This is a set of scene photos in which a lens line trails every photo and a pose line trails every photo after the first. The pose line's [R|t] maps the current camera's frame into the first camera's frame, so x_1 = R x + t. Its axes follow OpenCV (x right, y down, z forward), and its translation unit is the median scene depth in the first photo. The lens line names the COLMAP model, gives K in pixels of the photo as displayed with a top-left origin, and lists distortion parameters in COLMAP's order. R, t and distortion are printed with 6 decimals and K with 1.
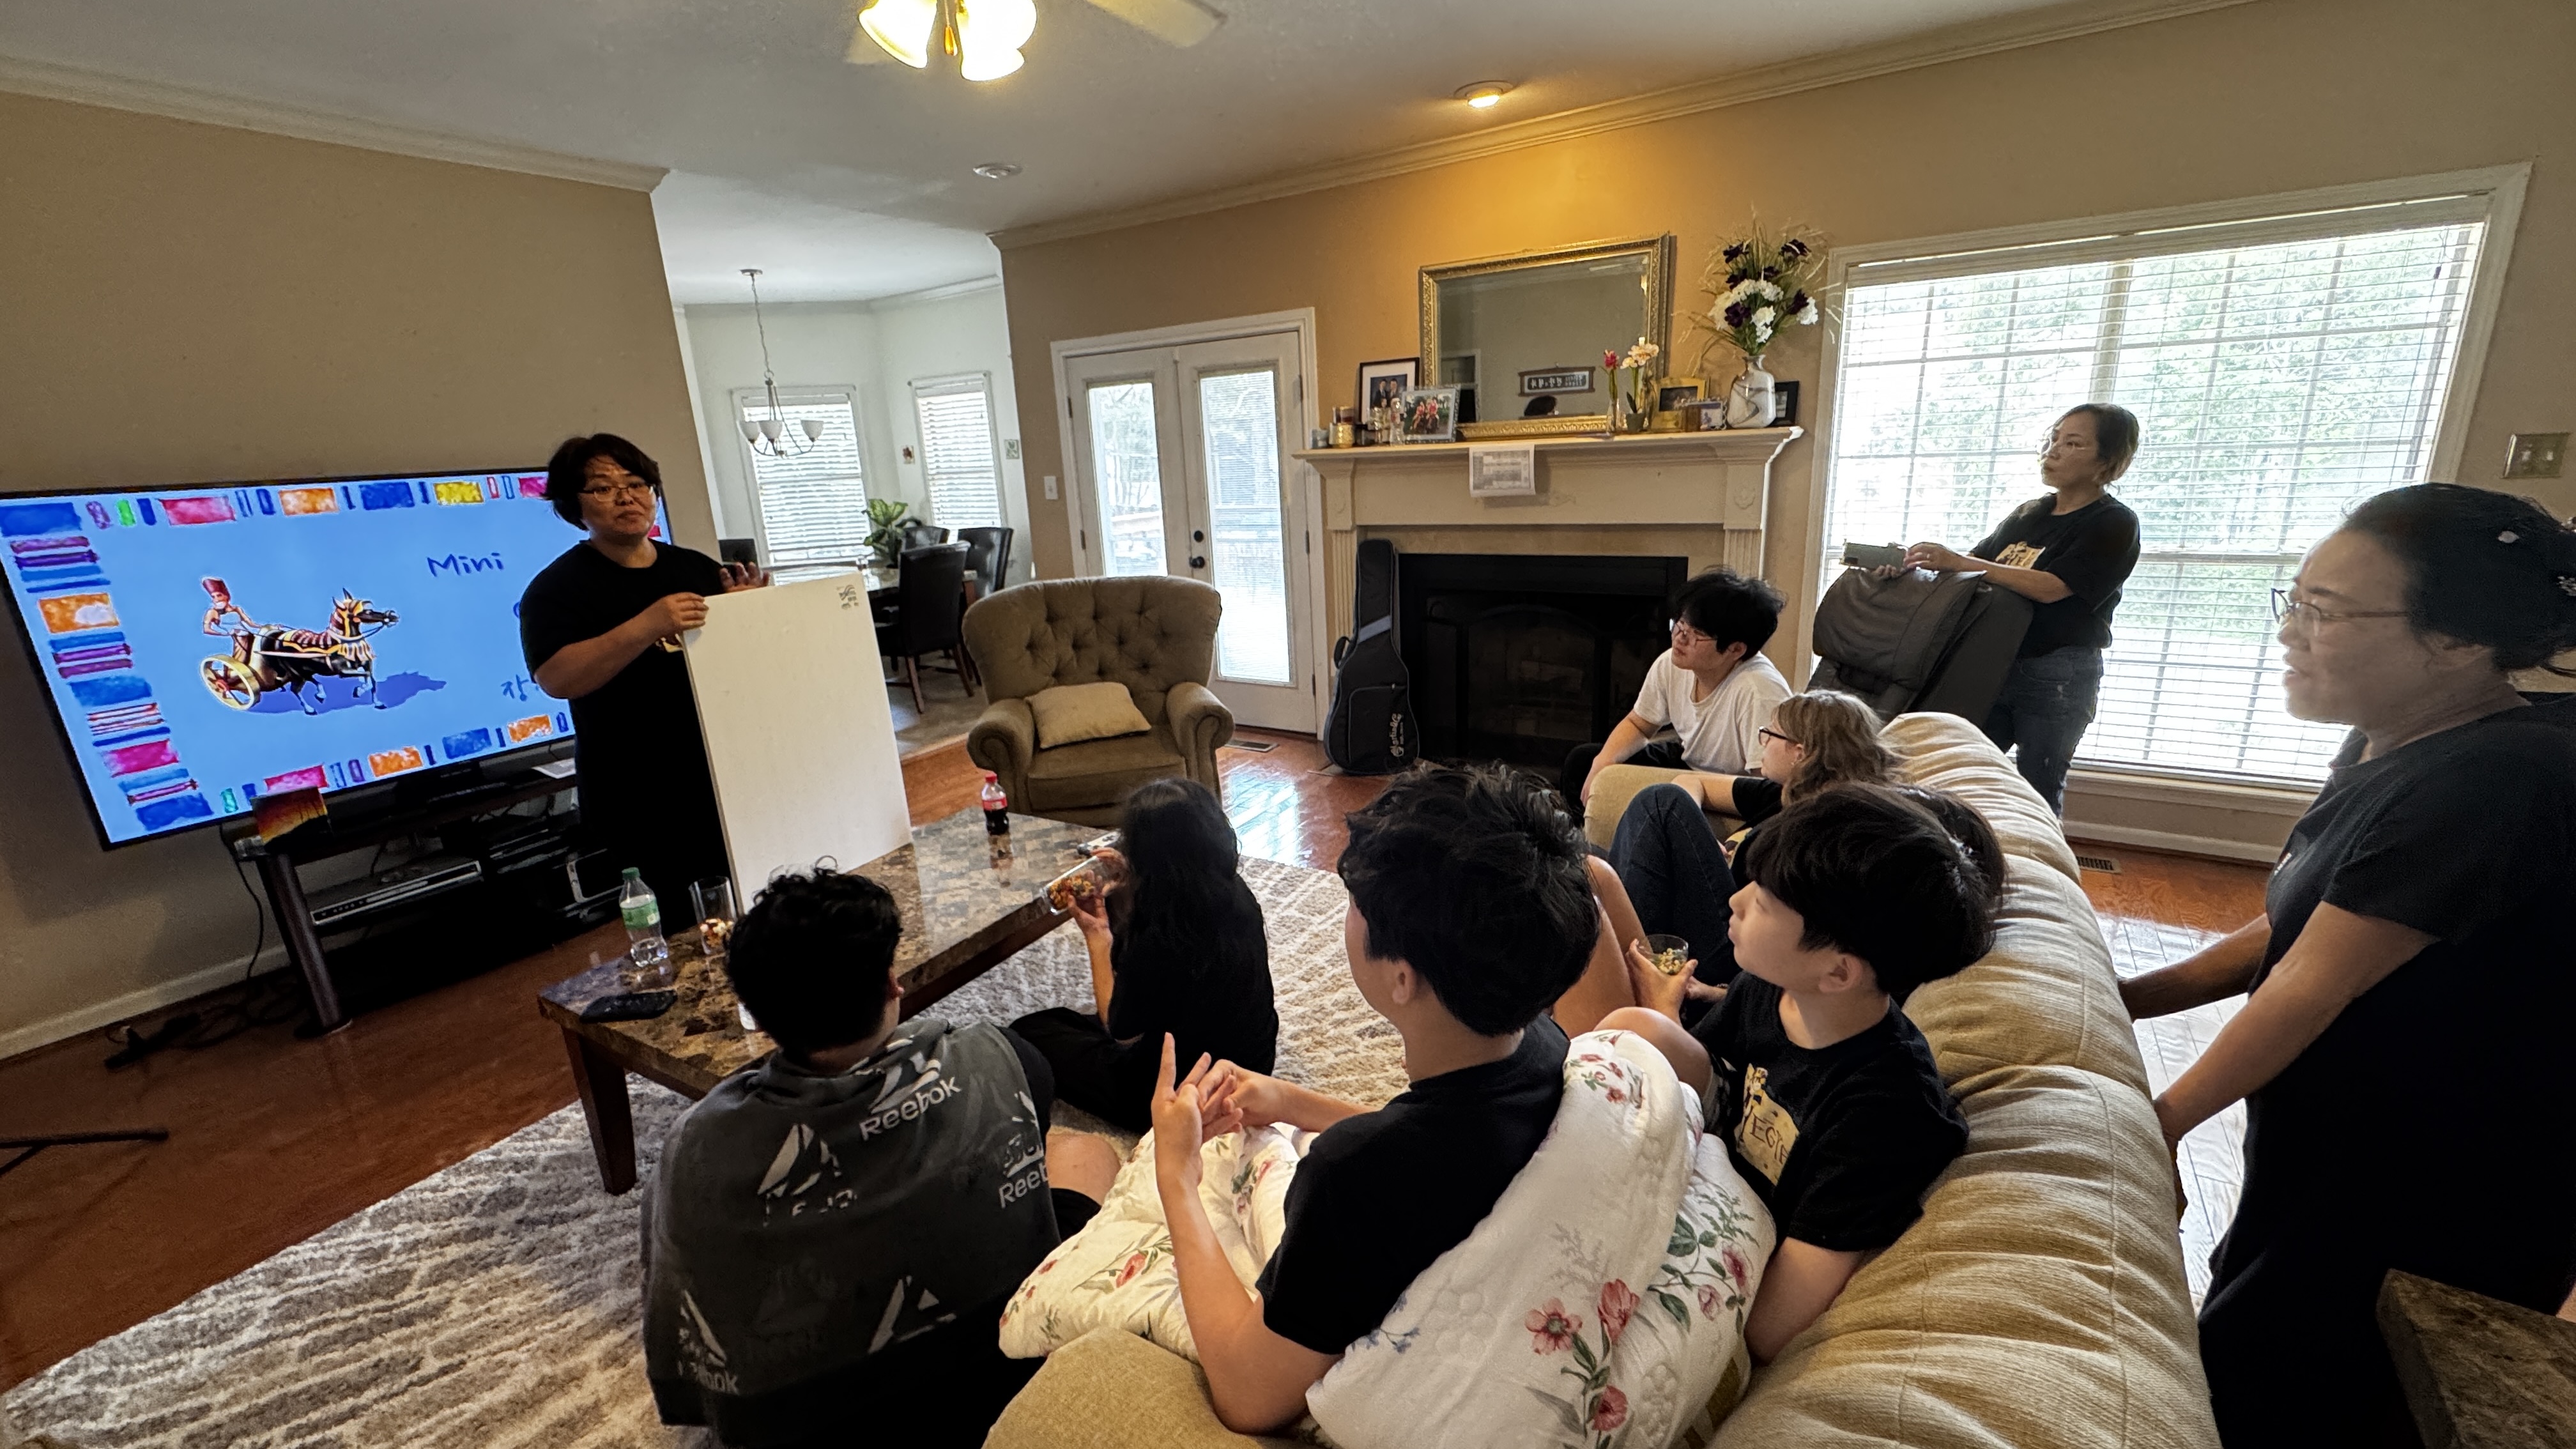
lens RADIAL K [[1018.8, 0, 1287.3], [0, 1018.8, 717.1], [0, 0, 1]] dist [0.008034, -0.000868]
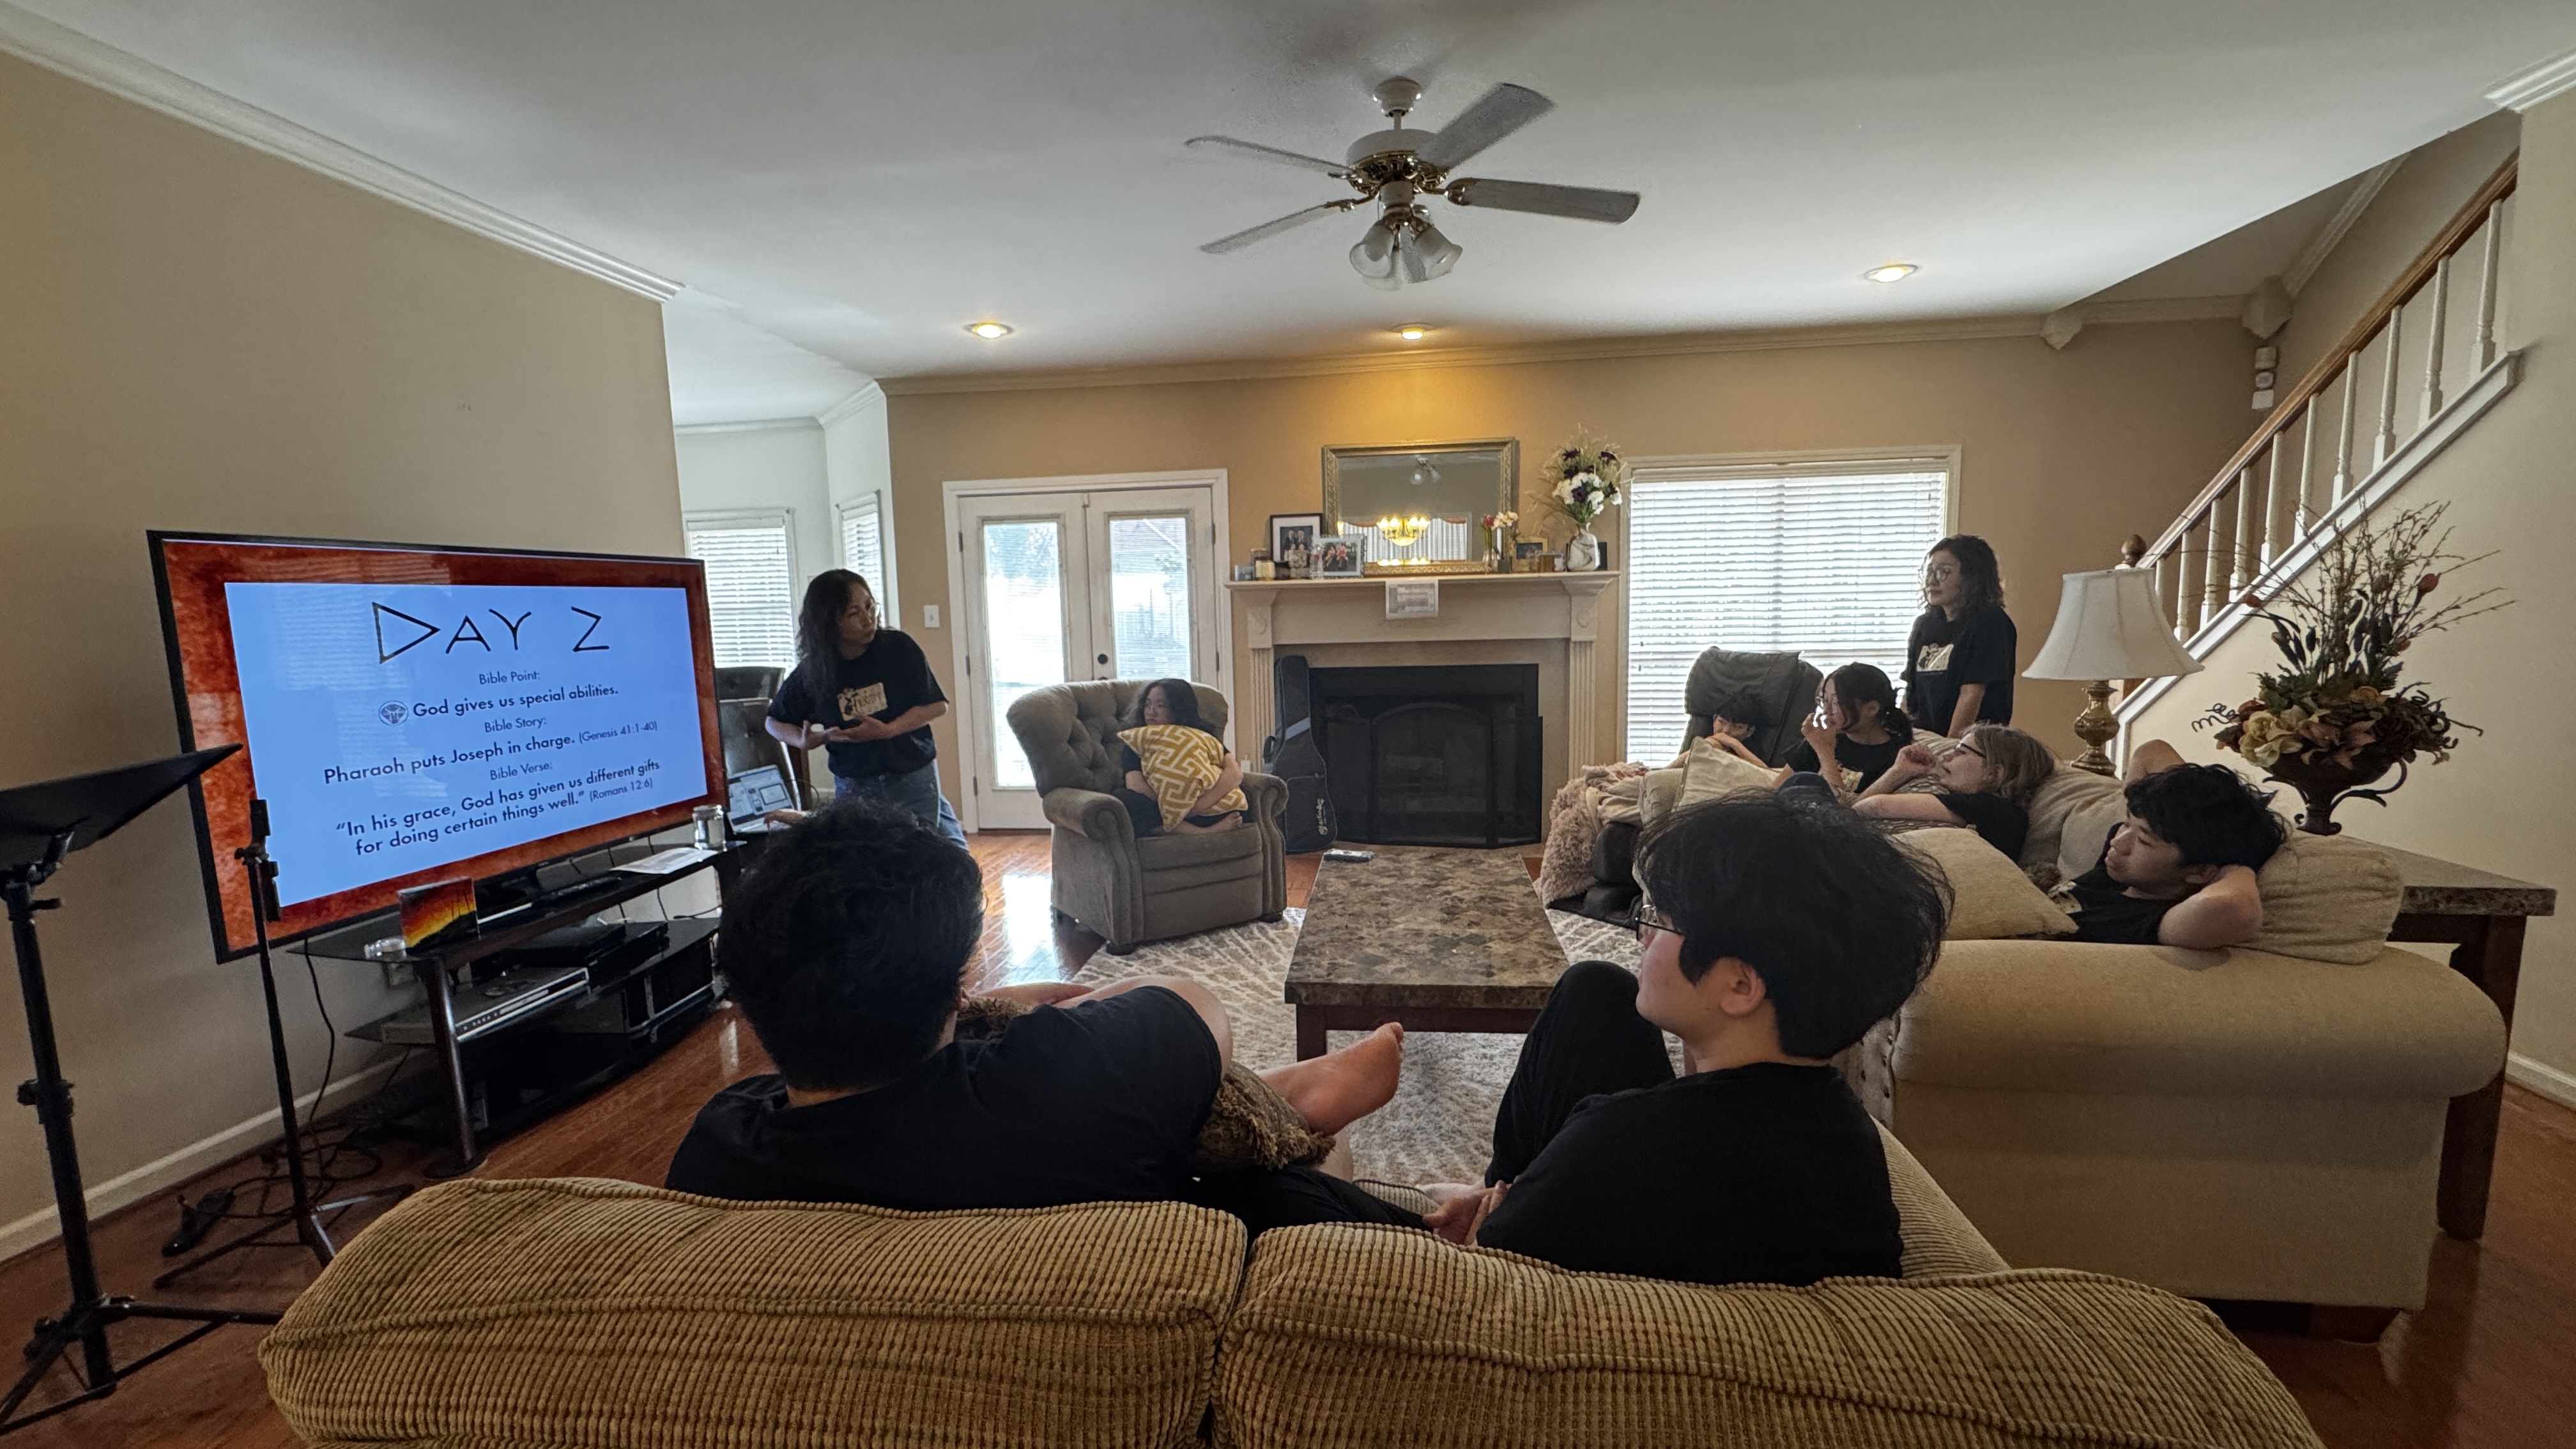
lens RADIAL K [[1018.8, 0, 1275.6], [0, 1018.8, 731.8], [0, 0, 1]] dist [0.008034, -0.000868]
pose [[0.913712, -0.022157, 0.405757, -0.486978], [0.085541, 0.986626, -0.138751, 0.092189], [-0.397256, 0.161488, 0.903388, -0.078081]]
